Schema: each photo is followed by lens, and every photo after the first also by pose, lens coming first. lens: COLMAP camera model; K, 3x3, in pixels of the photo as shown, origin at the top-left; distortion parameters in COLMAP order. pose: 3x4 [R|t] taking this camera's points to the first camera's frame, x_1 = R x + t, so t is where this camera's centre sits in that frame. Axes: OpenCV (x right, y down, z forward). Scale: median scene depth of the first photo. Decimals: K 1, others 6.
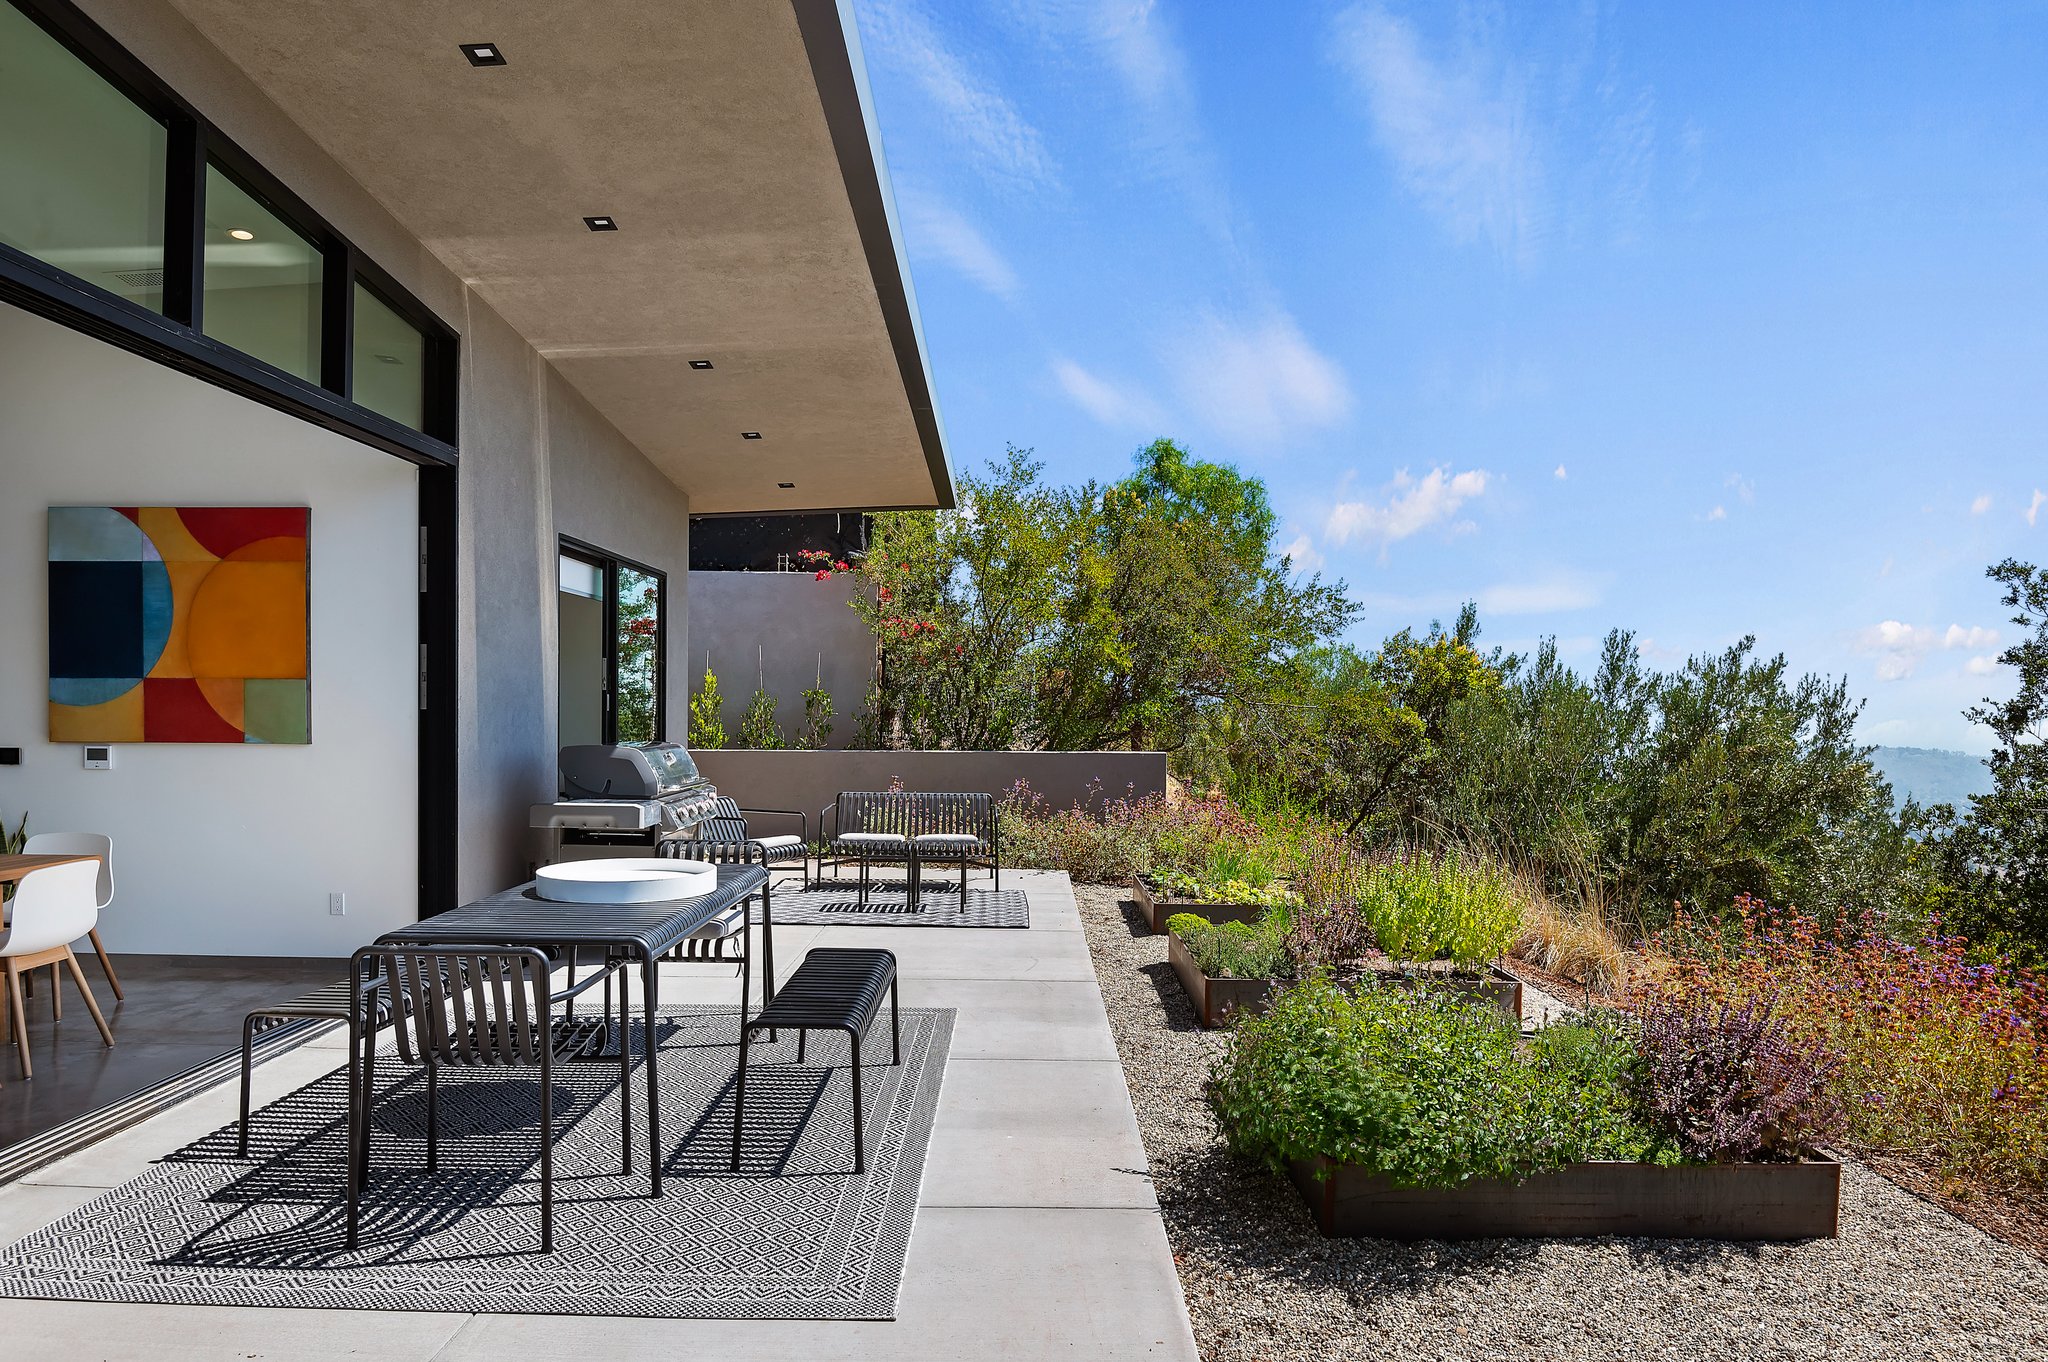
lens RADIAL K [[1276.3, 0, 1025.9], [0, 1276.3, 721.3], [0, 0, 1]] dist [-0.029956, -0.010533]
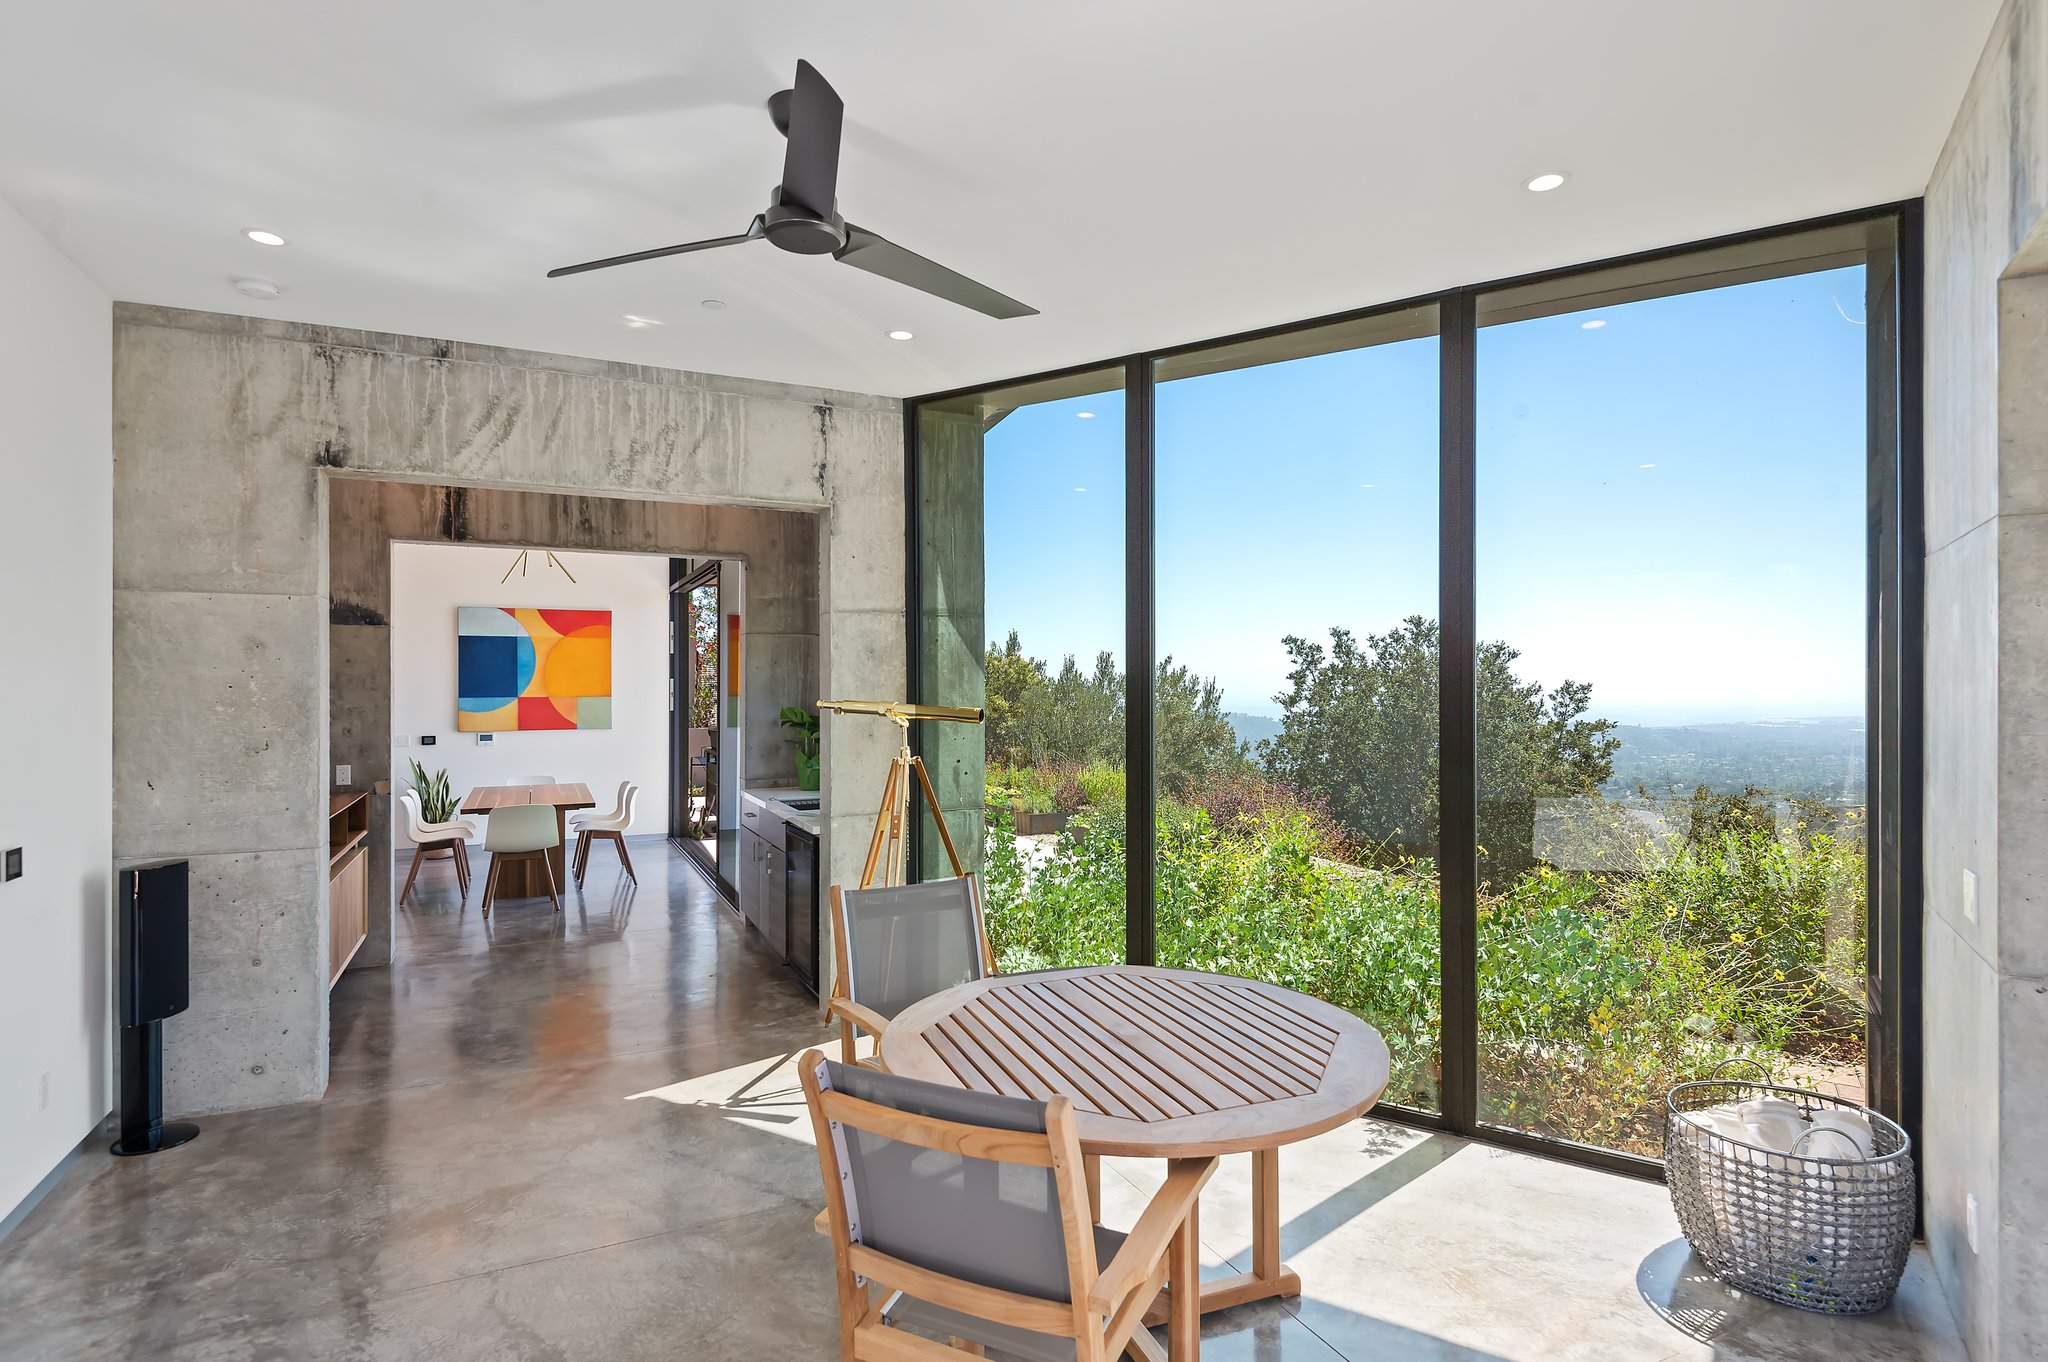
lens RADIAL K [[1053.0, 0, 1070.2], [0, 1053.0, 683.5], [0, 0, 1]] dist [-0.000799, -0.000776]
pose [[0.889649, -0.005703, 0.456608, -0.658666], [0.011429, 0.999887, -0.009781, -0.028757], [-0.456501, 0.013920, 0.889614, -0.782445]]
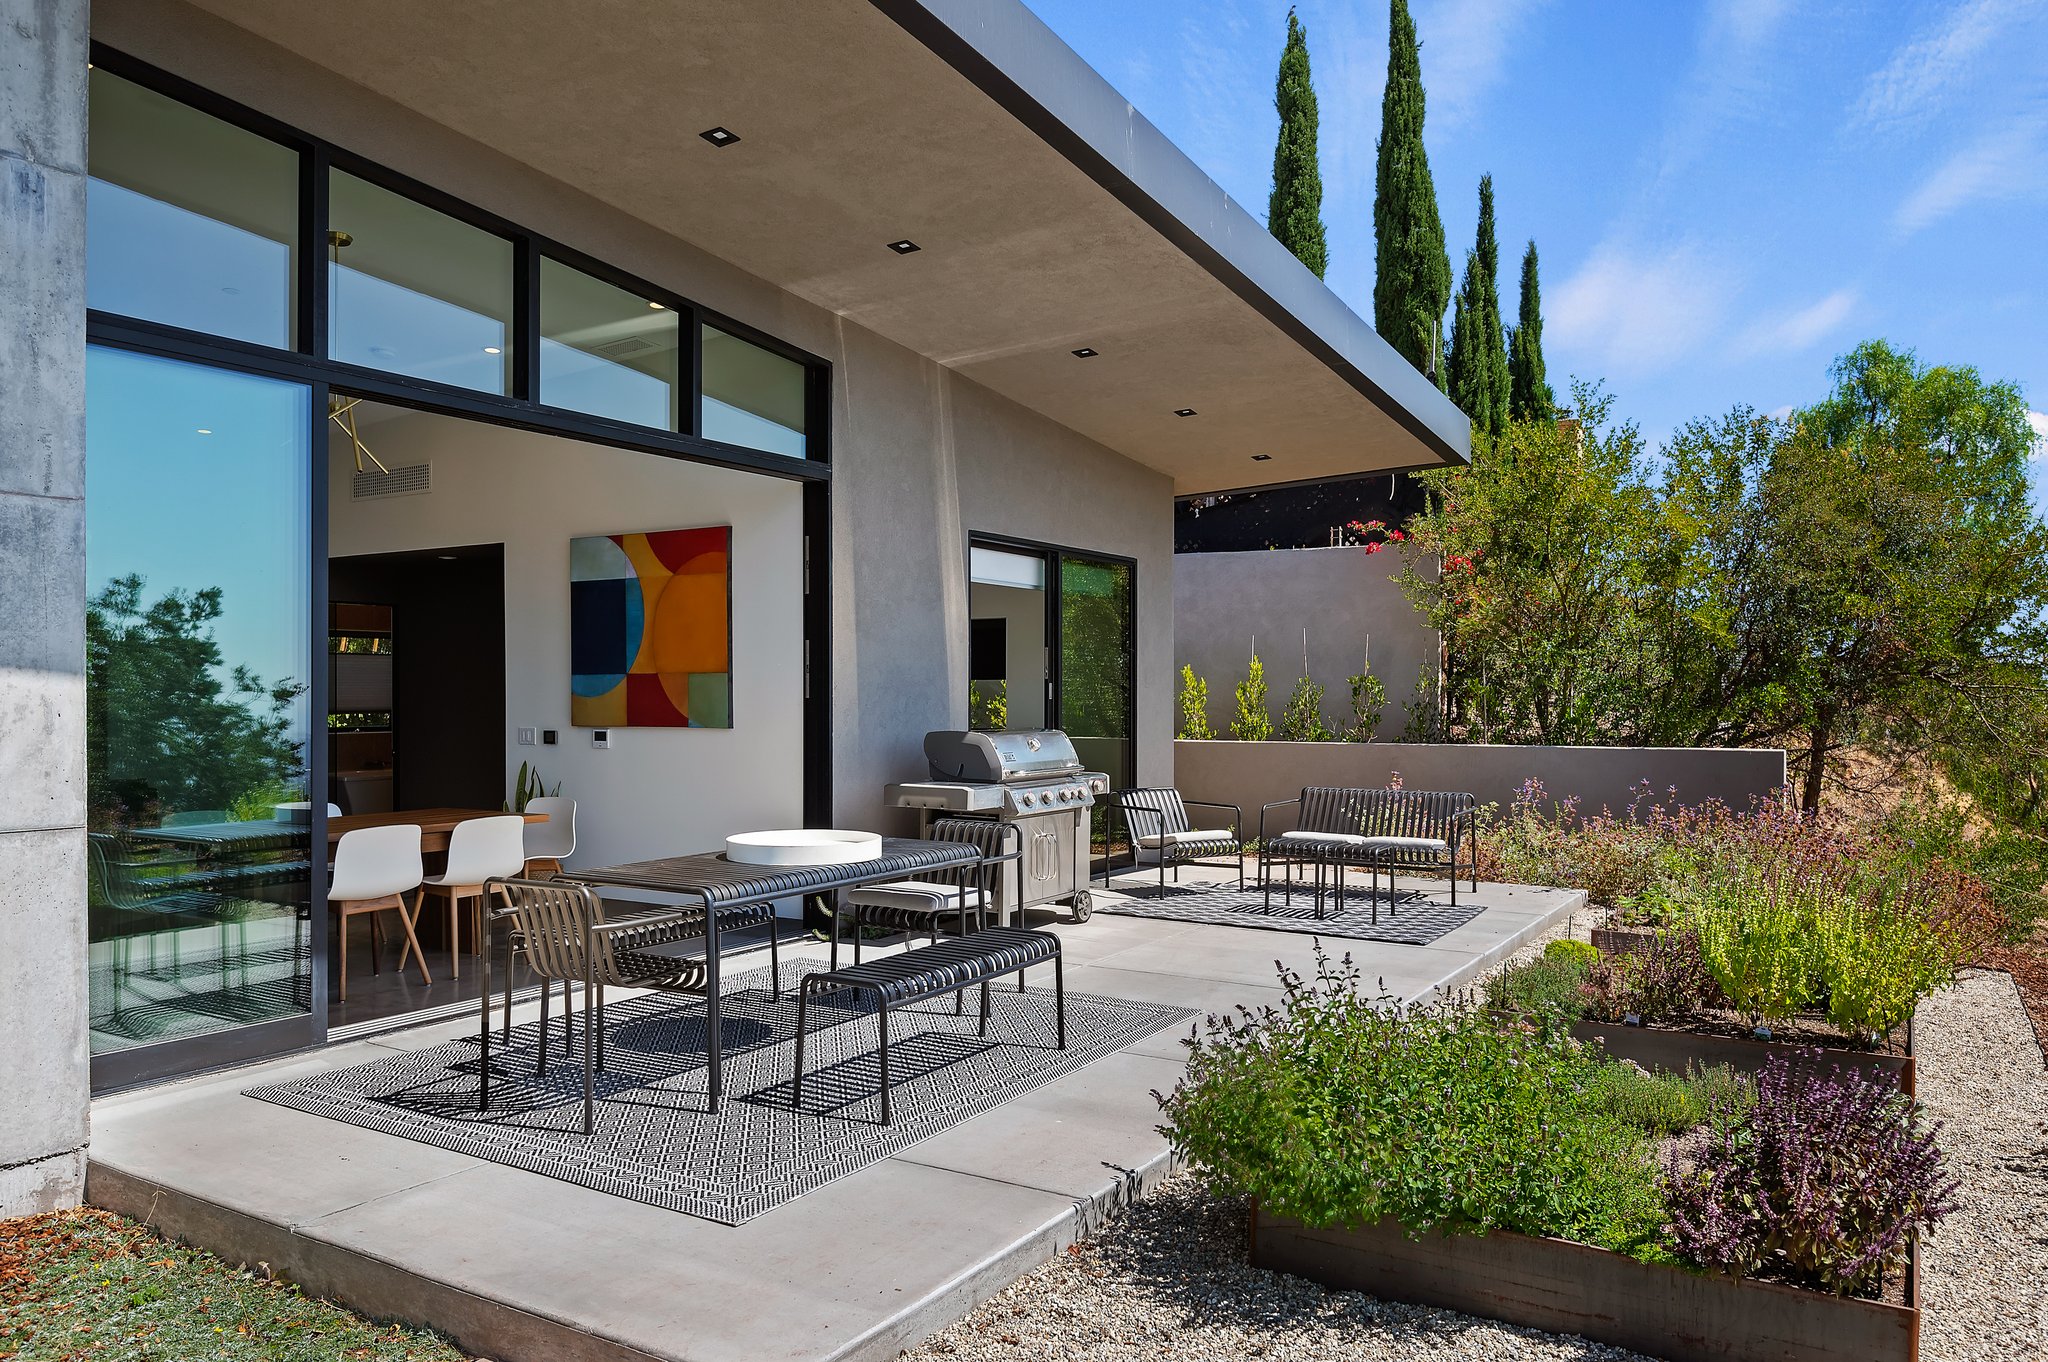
lens RADIAL K [[1453.9, 0, 1026.0], [0, 1453.9, 684.7], [0, 0, 1]] dist [-0.013895, -0.010868]
pose [[0.845234, -0.012021, -0.534260, 0.364070], [0.000918, 0.999778, -0.021044, 0.005804], [0.534395, 0.017297, 0.845058, 0.013045]]
